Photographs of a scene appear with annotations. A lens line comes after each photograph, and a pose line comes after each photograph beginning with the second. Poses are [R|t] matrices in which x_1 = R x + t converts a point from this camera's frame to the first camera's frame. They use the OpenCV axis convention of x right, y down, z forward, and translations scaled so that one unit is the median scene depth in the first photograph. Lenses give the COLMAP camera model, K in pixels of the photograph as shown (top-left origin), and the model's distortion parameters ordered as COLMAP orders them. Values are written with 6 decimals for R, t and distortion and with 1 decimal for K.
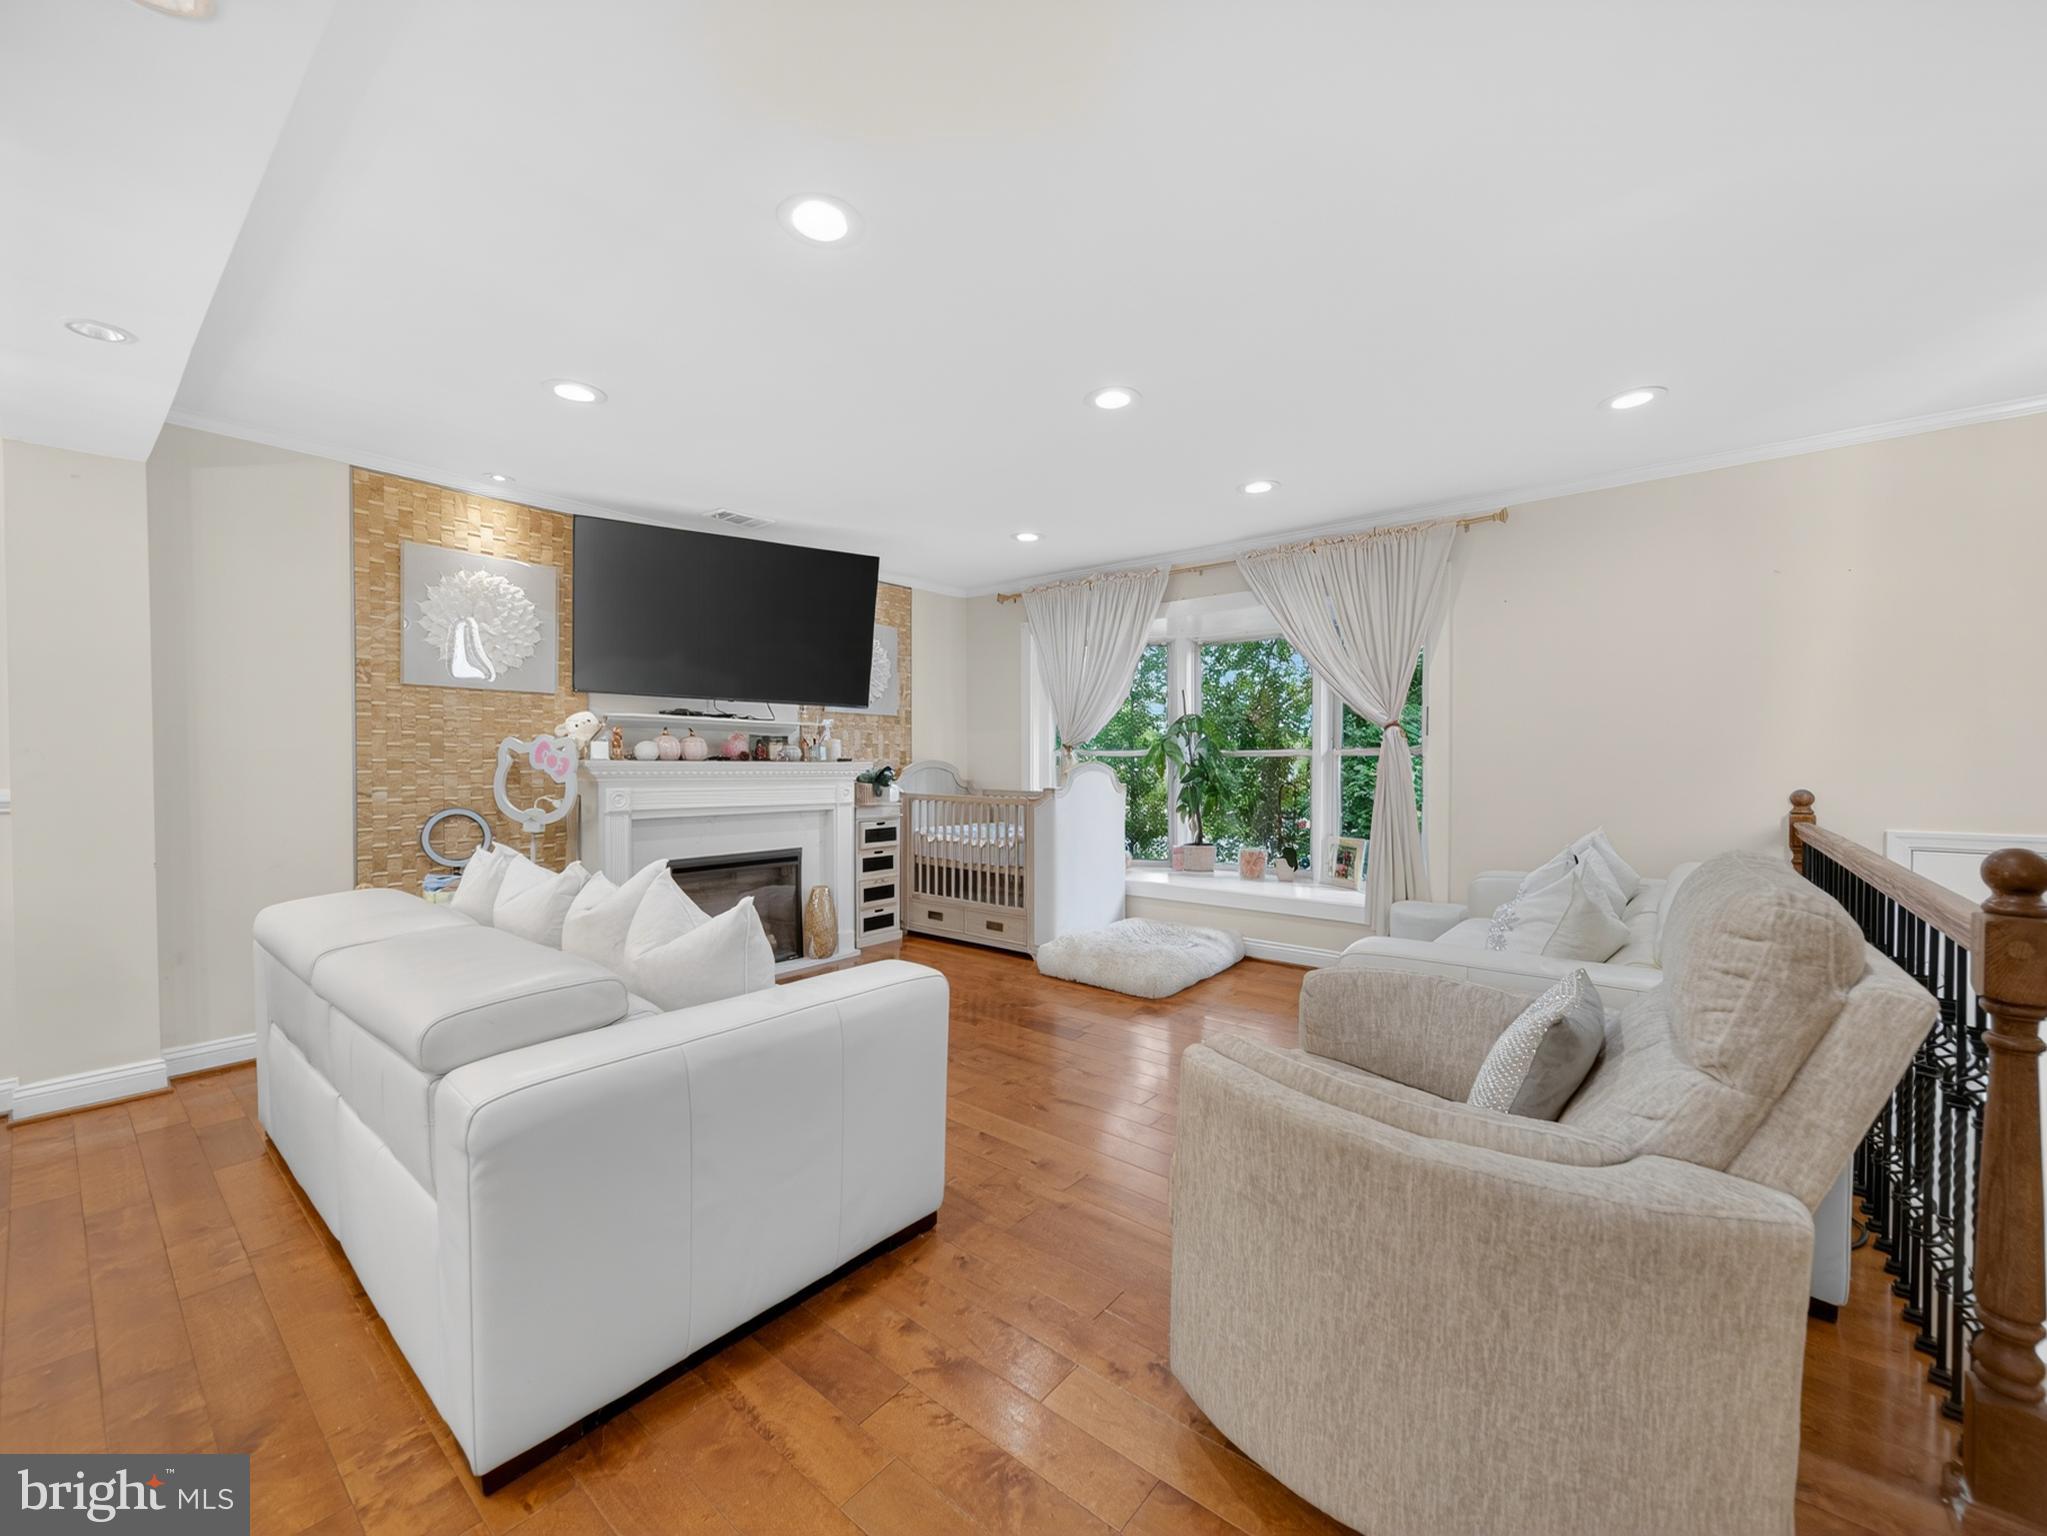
lens RADIAL K [[806.8, 0, 1017.8], [0, 806.8, 767.3], [0, 0, 1]] dist [-0.002773, -0.000365]
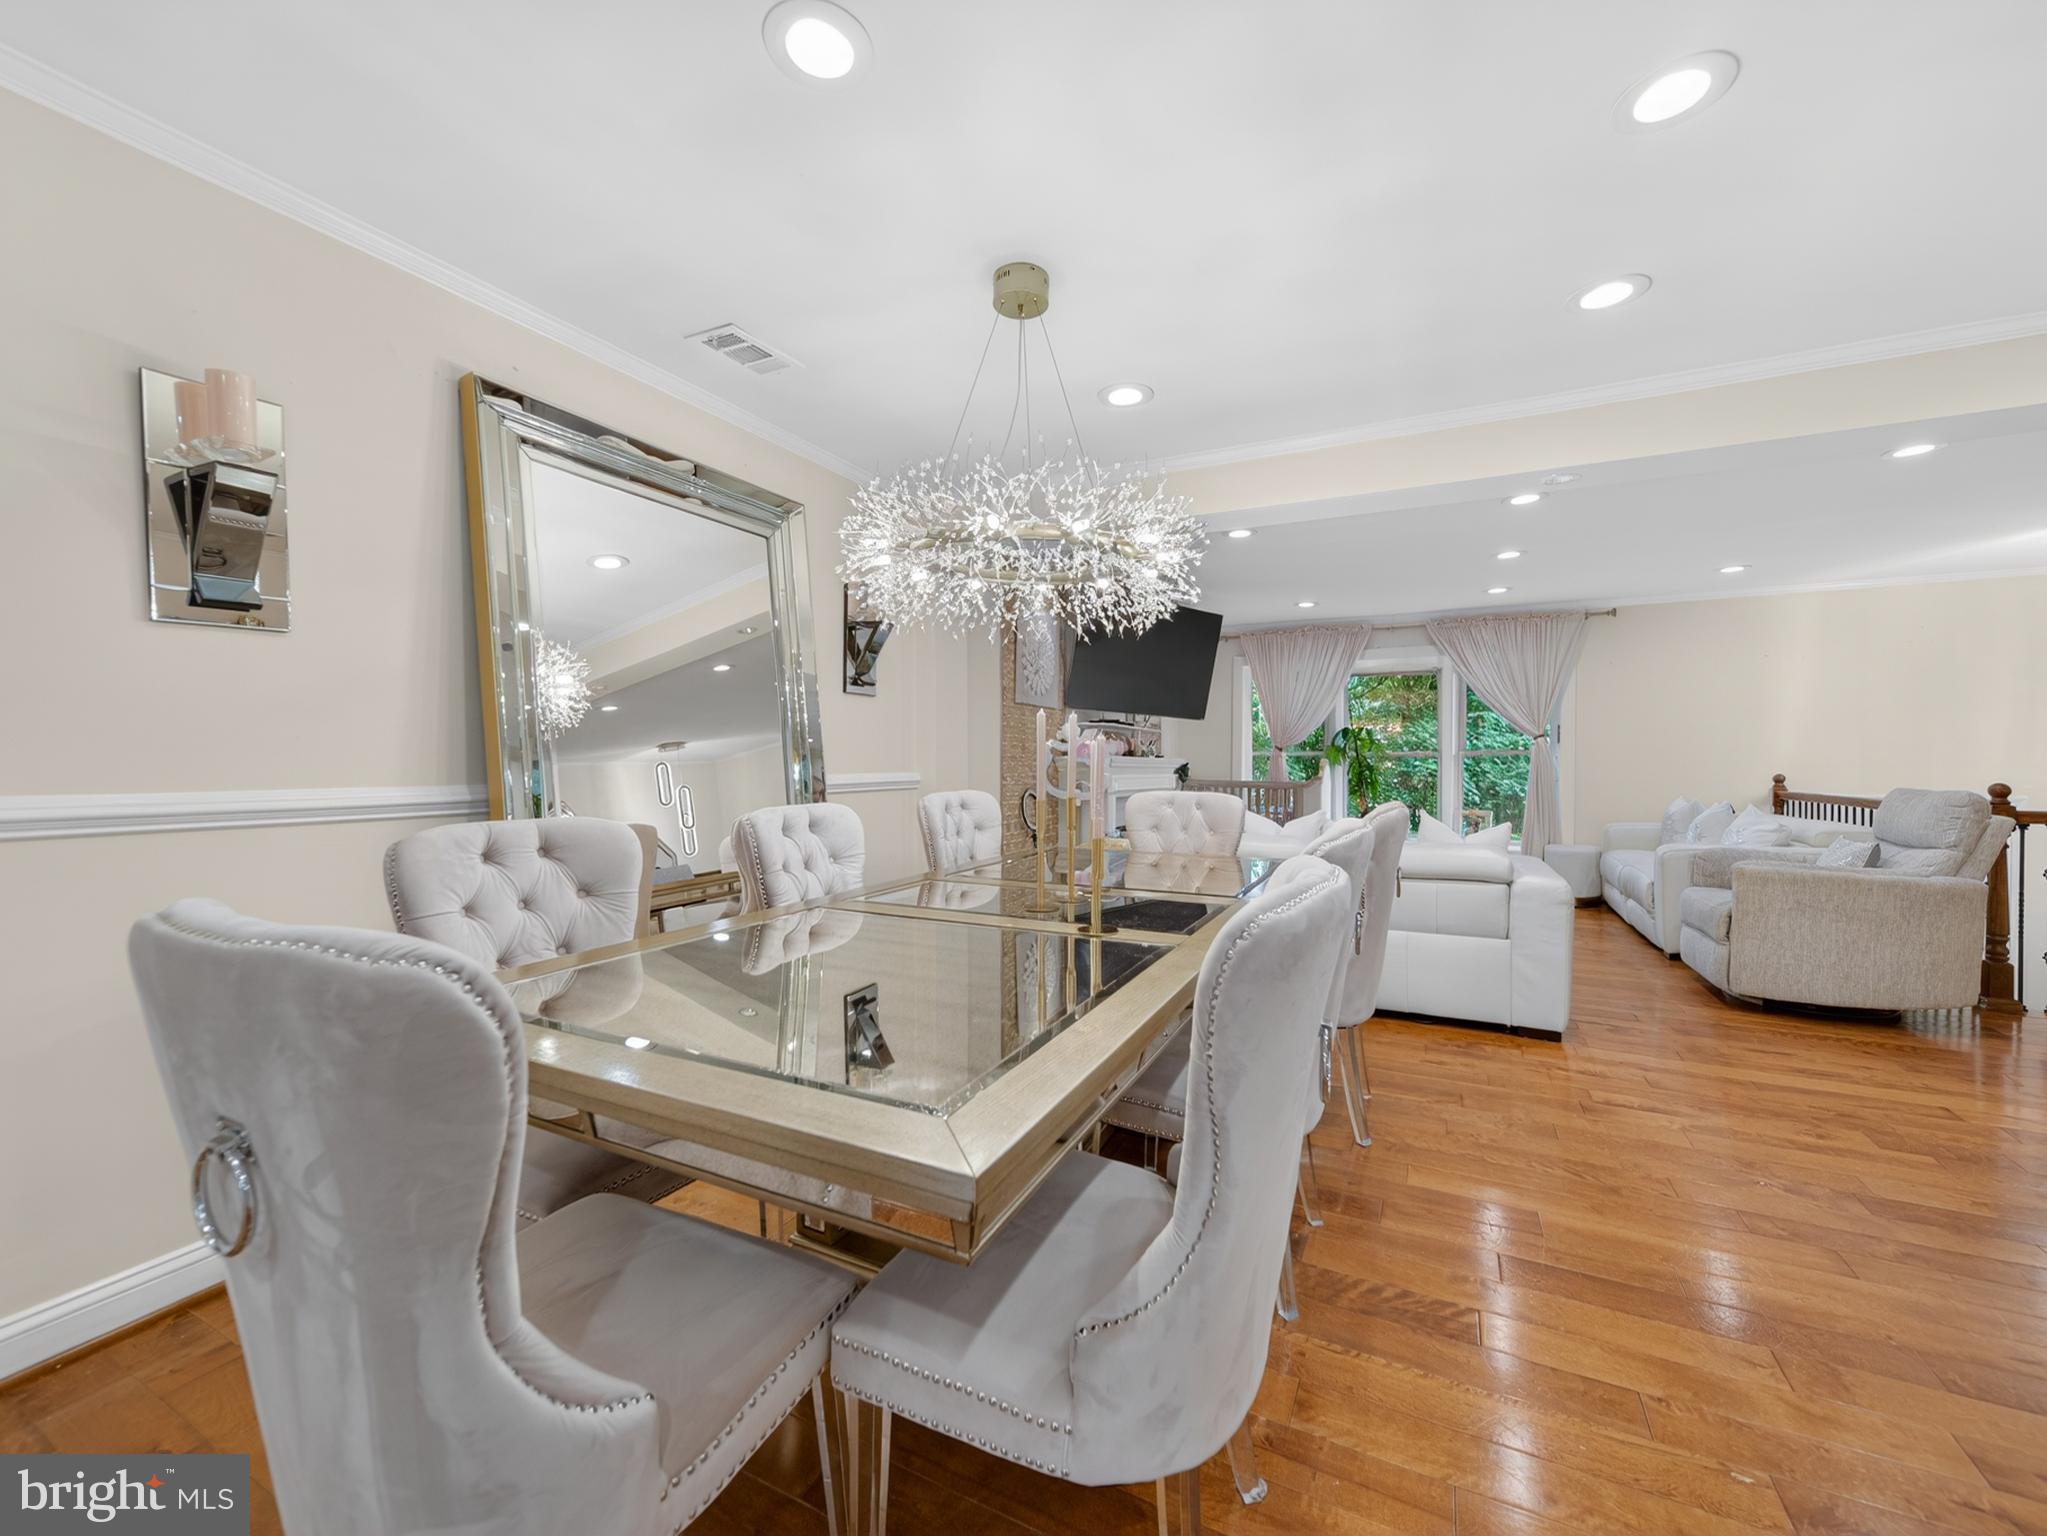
lens RADIAL K [[806.8, 0, 1005.6], [0, 806.8, 781.0], [0, 0, 1]] dist [-0.002773, -0.000365]
pose [[0.977764, -0.002237, 0.209698, -0.929177], [-0.000271, 0.999929, 0.011932, 0.018917], [-0.209710, -0.011724, 0.977693, -0.357419]]
